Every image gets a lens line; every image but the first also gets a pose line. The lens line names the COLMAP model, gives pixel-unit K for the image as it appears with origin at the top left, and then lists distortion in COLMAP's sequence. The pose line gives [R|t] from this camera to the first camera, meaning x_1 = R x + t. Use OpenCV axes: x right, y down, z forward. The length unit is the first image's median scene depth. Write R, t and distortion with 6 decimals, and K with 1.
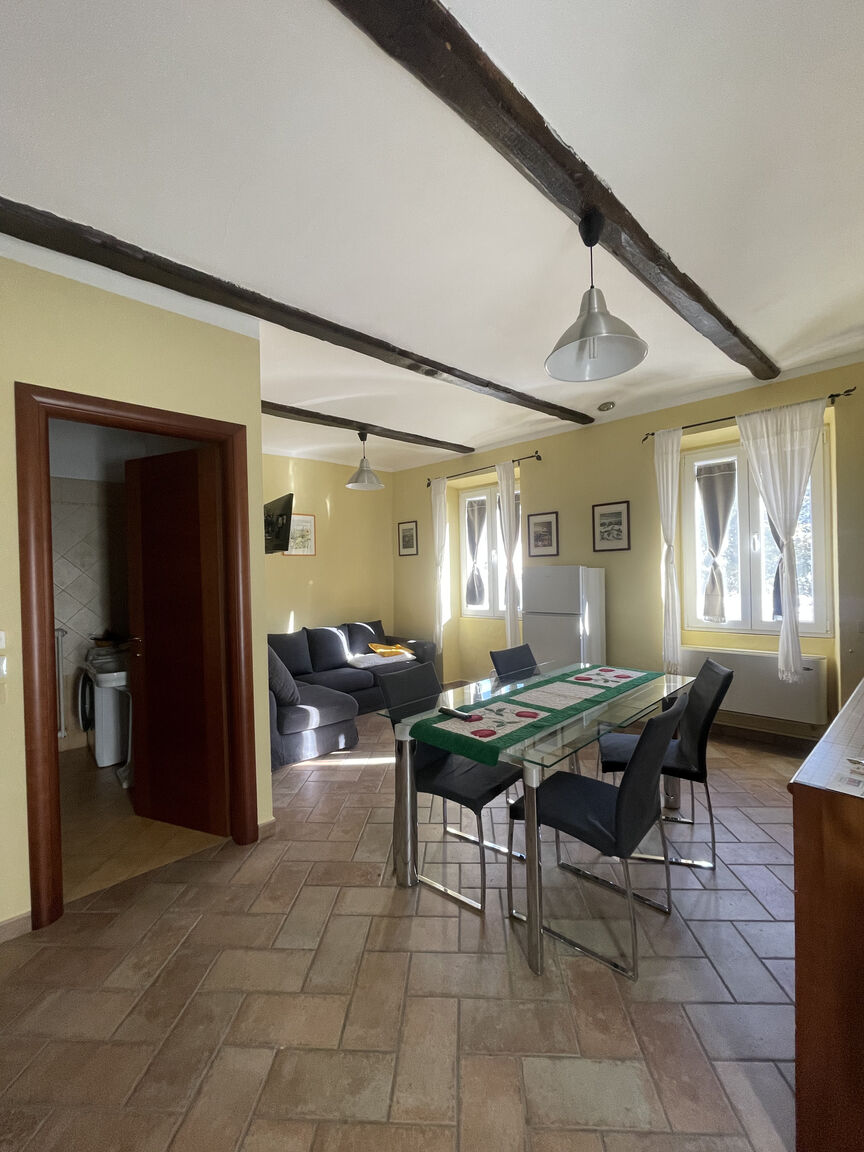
lens RADIAL K [[459.0, 0, 434.5], [0, 459.0, 577.0], [0, 0, 1]] dist [-0.000605, -0.000267]
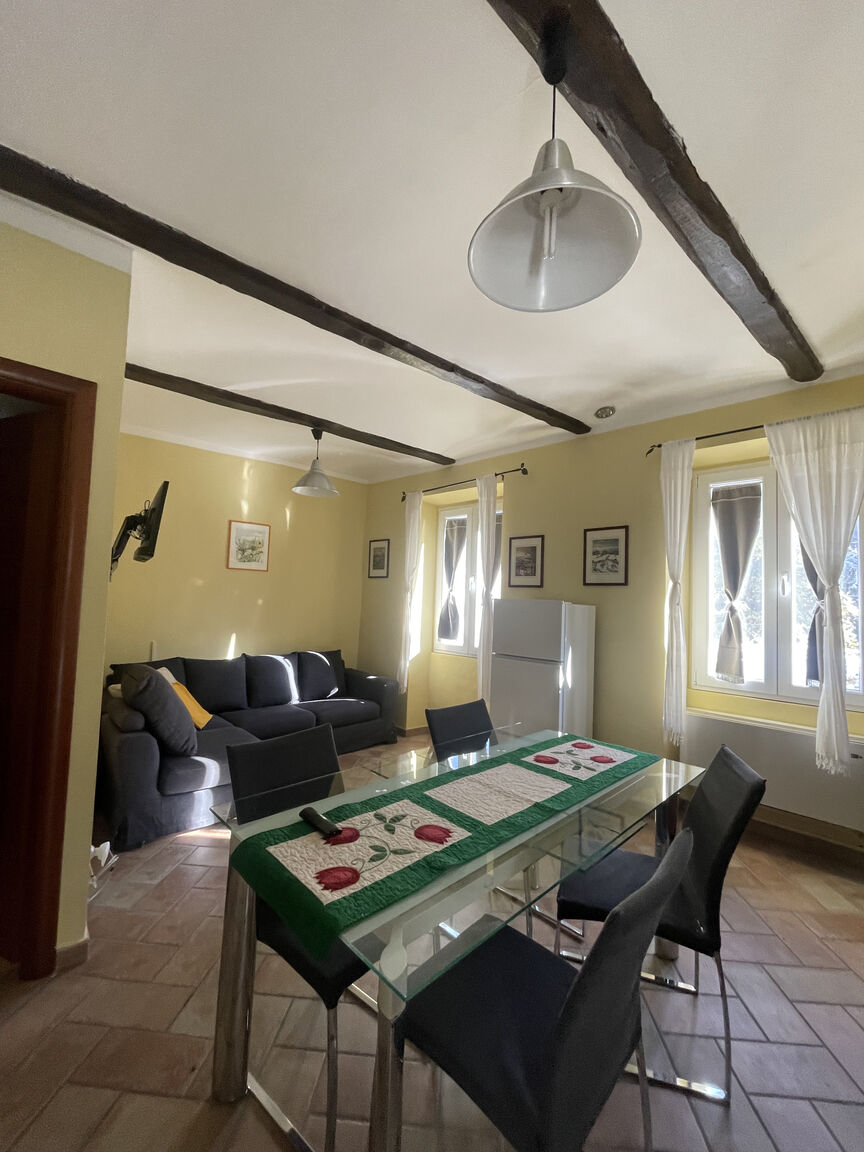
lens RADIAL K [[459.0, 0, 431.8], [0, 459.0, 578.3], [0, 0, 1]] dist [-0.000605, -0.000267]
pose [[0.998033, 0.058735, -0.021907, 0.110579], [-0.059859, 0.996705, -0.054744, -0.006593], [0.018620, 0.055948, 0.998260, 0.203895]]
